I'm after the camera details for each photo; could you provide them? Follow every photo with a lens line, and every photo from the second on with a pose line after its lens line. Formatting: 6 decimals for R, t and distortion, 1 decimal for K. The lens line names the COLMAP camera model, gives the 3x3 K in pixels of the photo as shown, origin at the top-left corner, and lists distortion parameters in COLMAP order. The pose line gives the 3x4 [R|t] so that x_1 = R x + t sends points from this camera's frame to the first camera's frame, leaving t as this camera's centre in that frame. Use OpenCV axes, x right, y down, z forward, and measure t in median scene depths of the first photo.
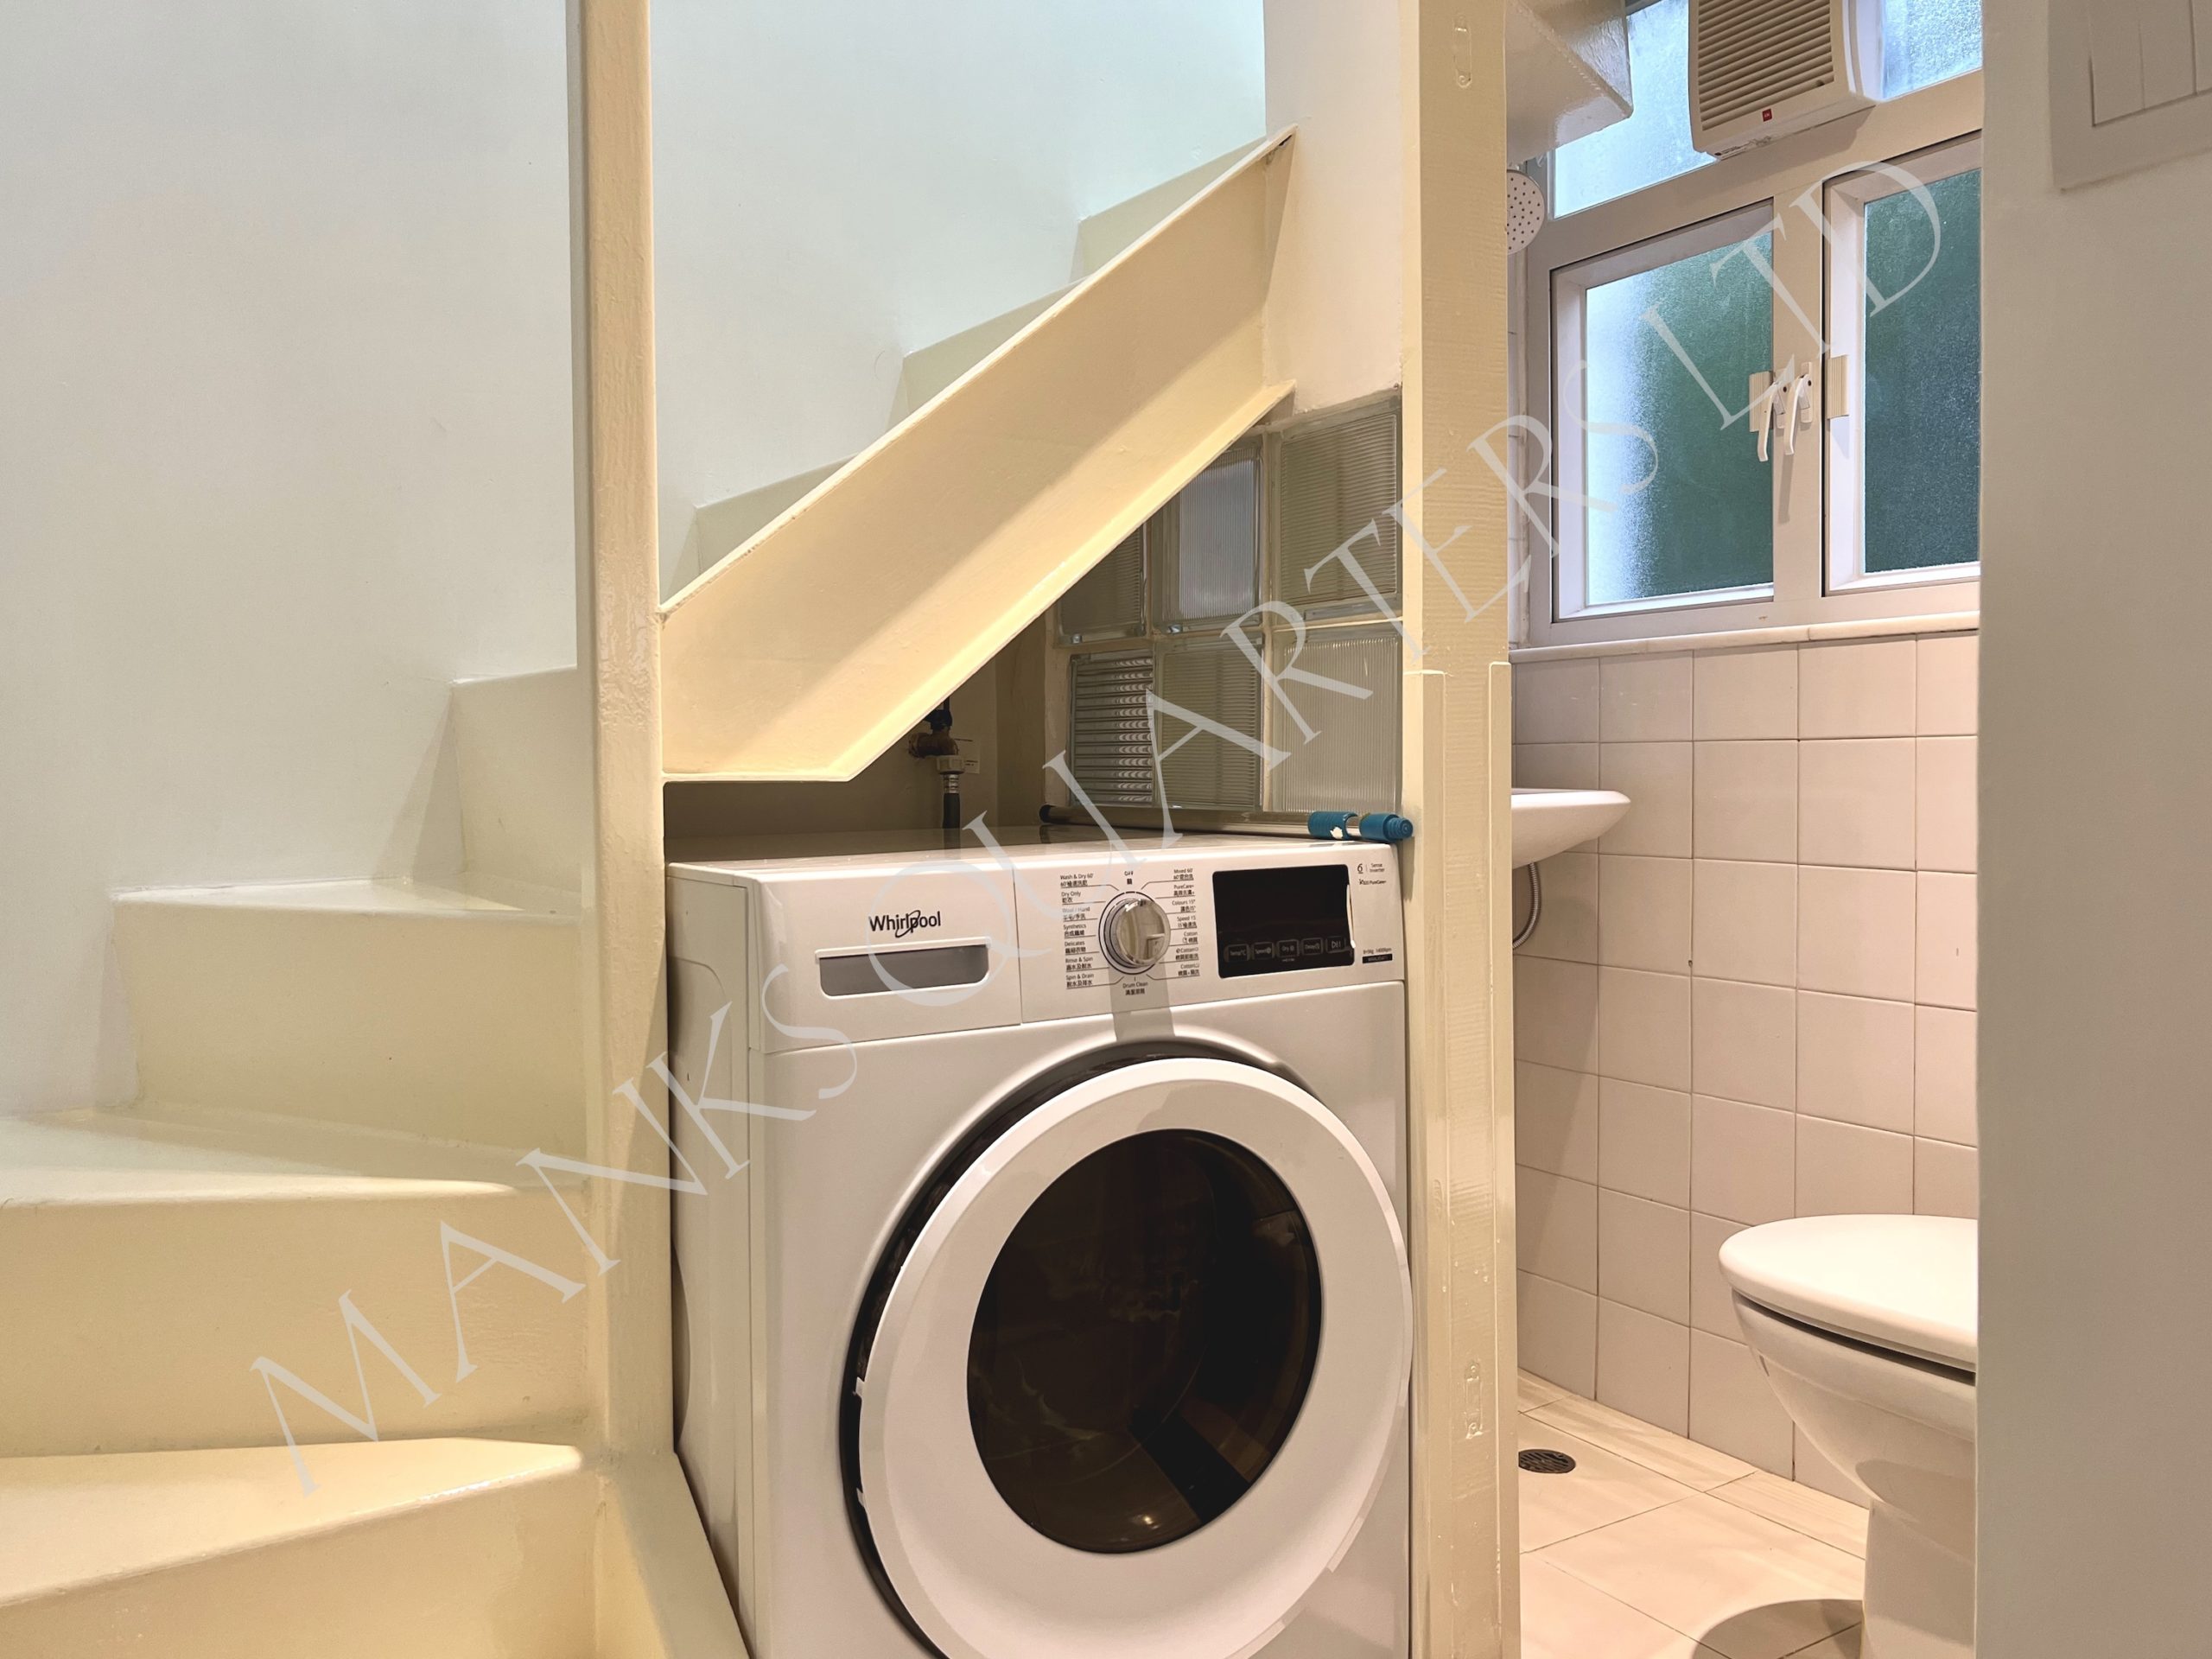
lens RADIAL K [[1796.9, 0, 1100.2], [0, 1796.9, 765.5], [0, 0, 1]] dist [0.070801, -0.126378]
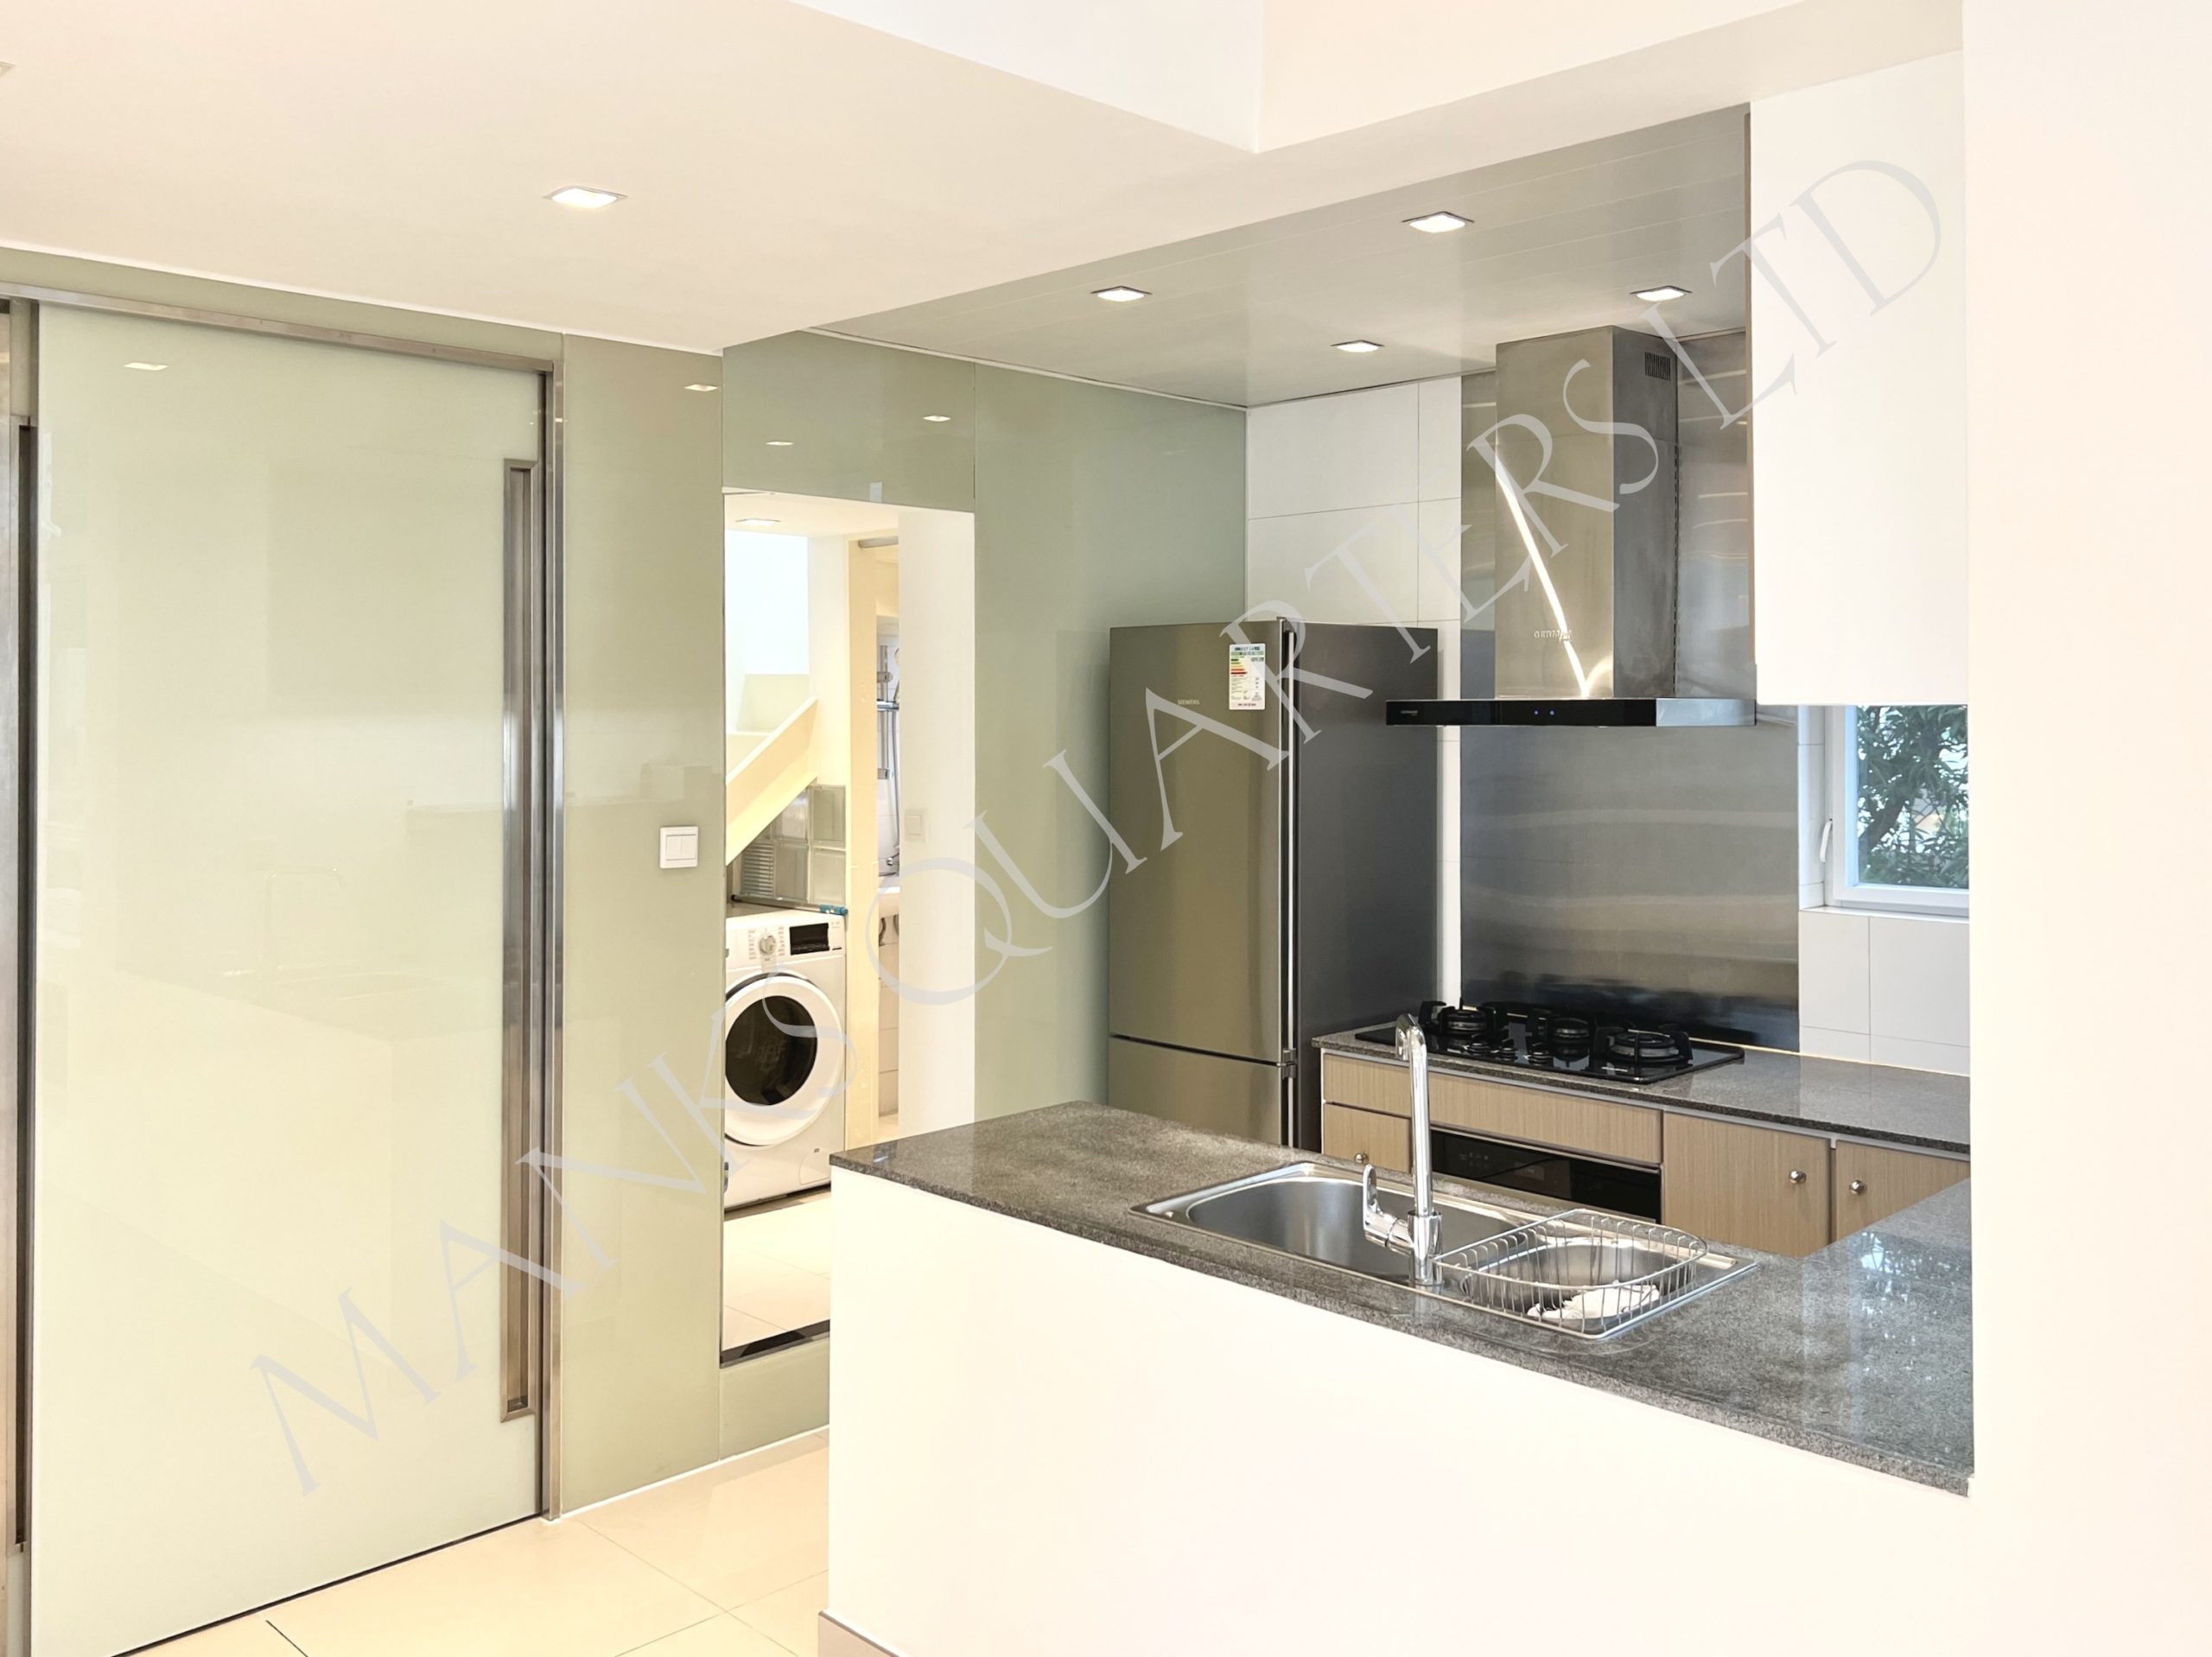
lens RADIAL K [[1796.7, 0, 1100.2], [0, 1796.7, 764.5], [0, 0, 1]] dist [0.070801, -0.126378]
pose [[0.979405, 0.005455, 0.201830, -0.055062], [-0.010670, 0.999636, 0.024760, -0.342185], [-0.201622, -0.026403, 0.979108, -2.517381]]
